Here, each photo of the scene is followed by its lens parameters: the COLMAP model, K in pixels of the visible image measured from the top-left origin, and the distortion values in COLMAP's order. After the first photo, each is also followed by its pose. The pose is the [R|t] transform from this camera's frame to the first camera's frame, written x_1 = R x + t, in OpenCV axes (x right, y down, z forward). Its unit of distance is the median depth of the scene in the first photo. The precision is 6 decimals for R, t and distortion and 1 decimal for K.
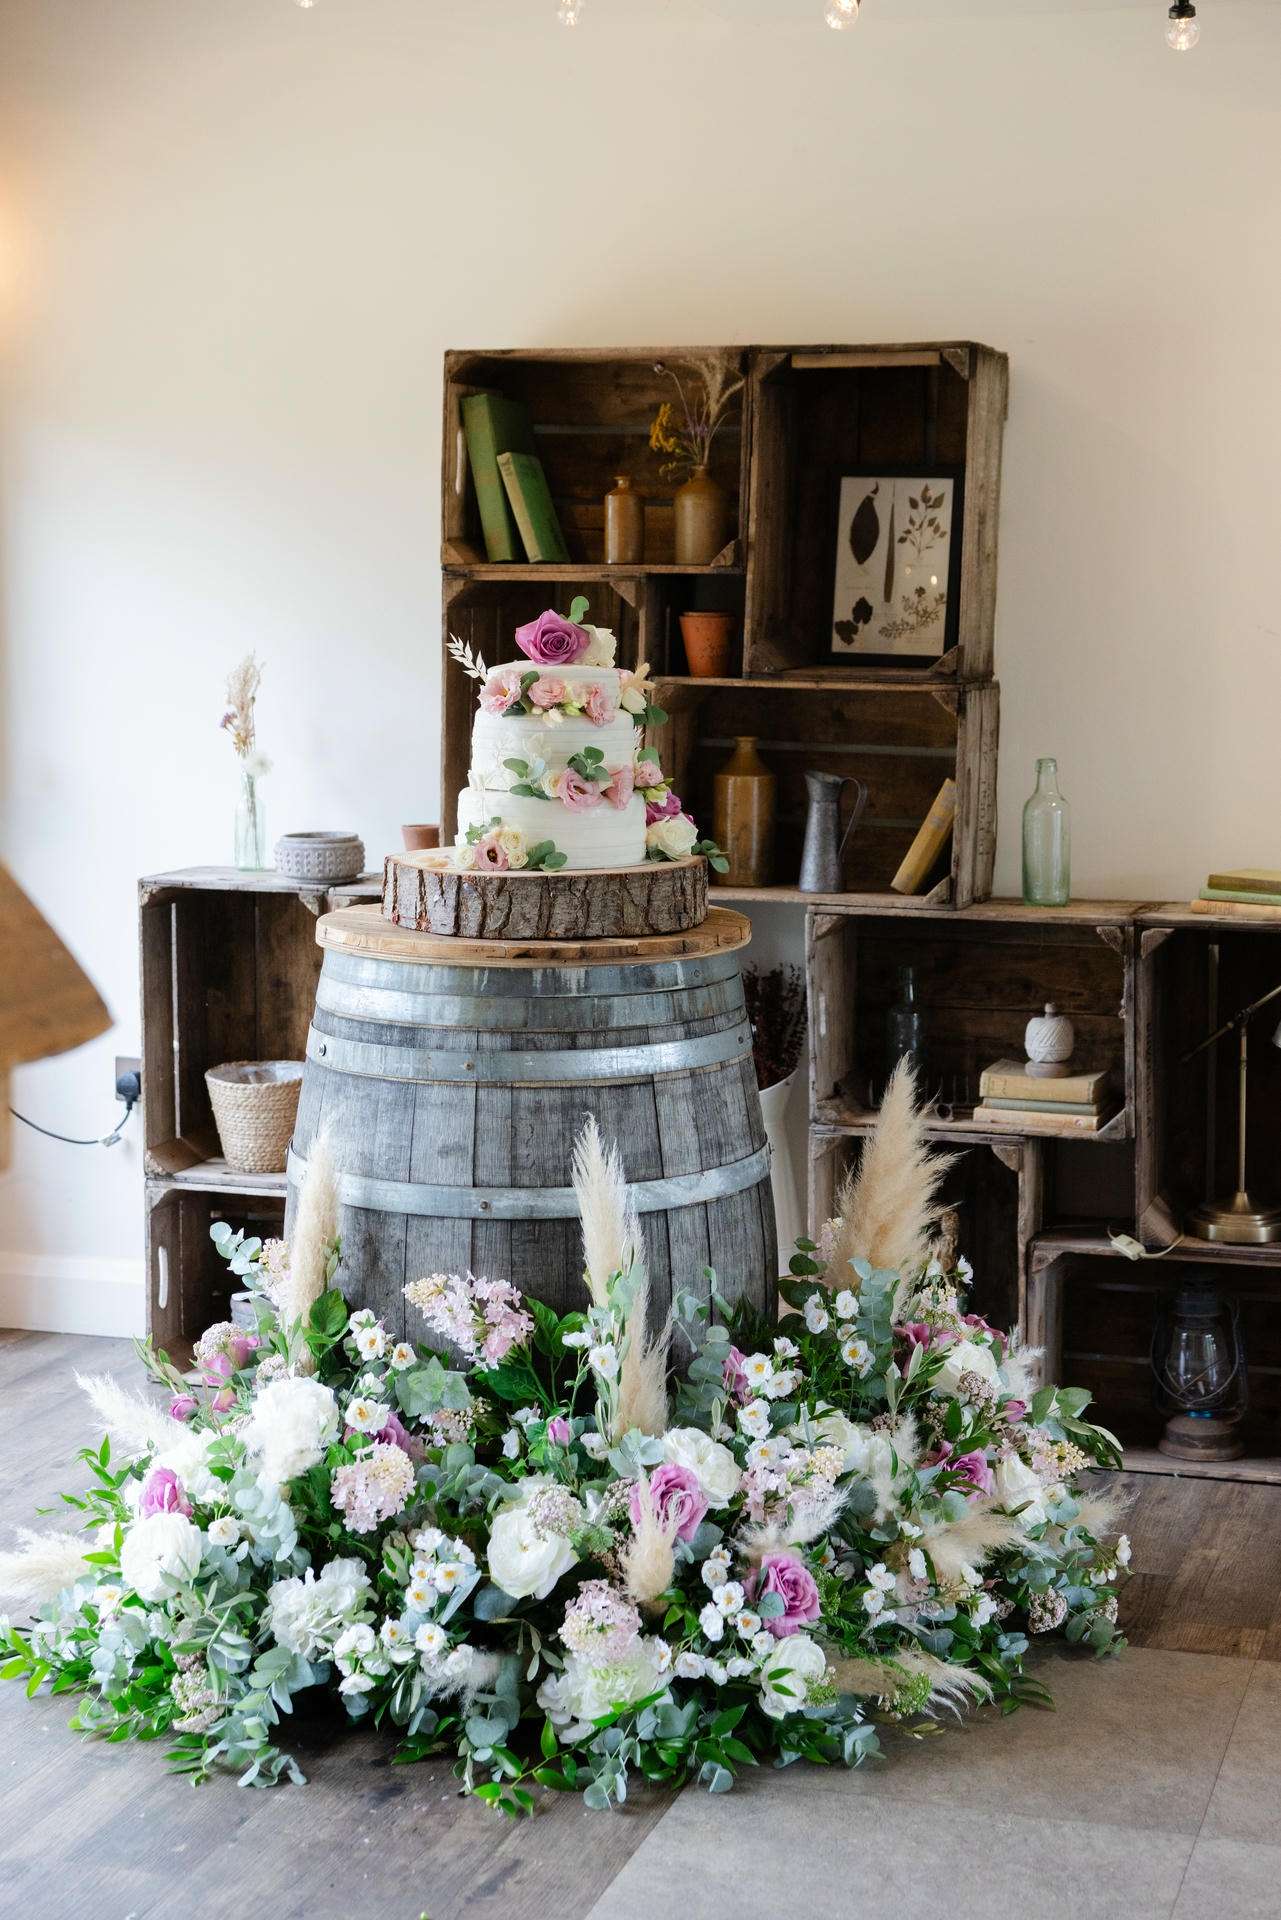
lens RADIAL K [[3326.9, 0, 640.5], [0, 3326.9, 960.0], [0, 0, 1]] dist [0.216089, -1.932955]
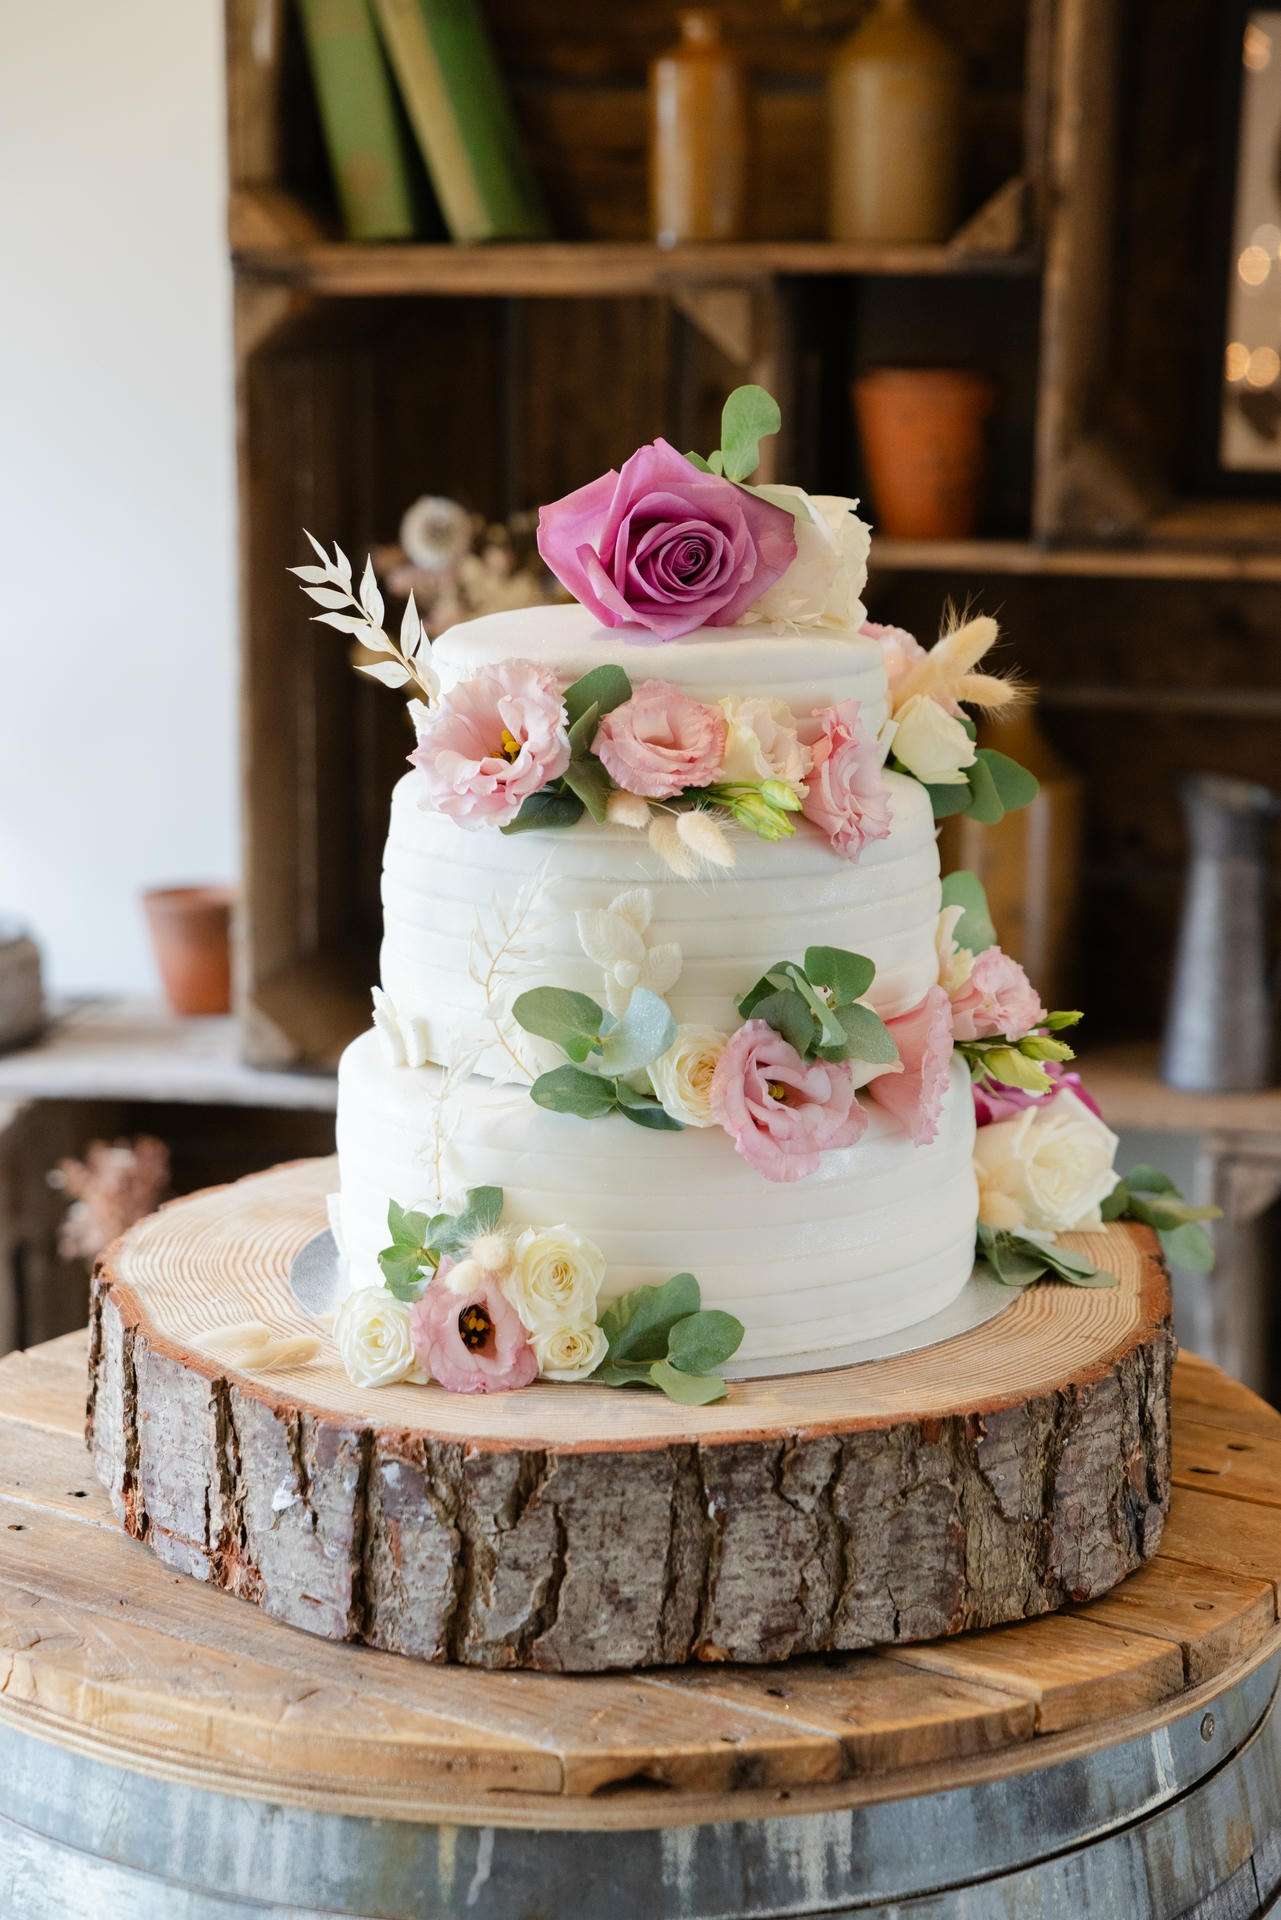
lens RADIAL K [[3326.9, 0, 640.5], [0, 3326.9, 960.0], [0, 0, 1]] dist [0.216089, -1.932955]
pose [[0.996950, -0.024684, 0.074042, -0.050852], [0.016859, 0.994381, 0.104506, -0.091559], [-0.076206, -0.102939, 0.991764, 0.723282]]
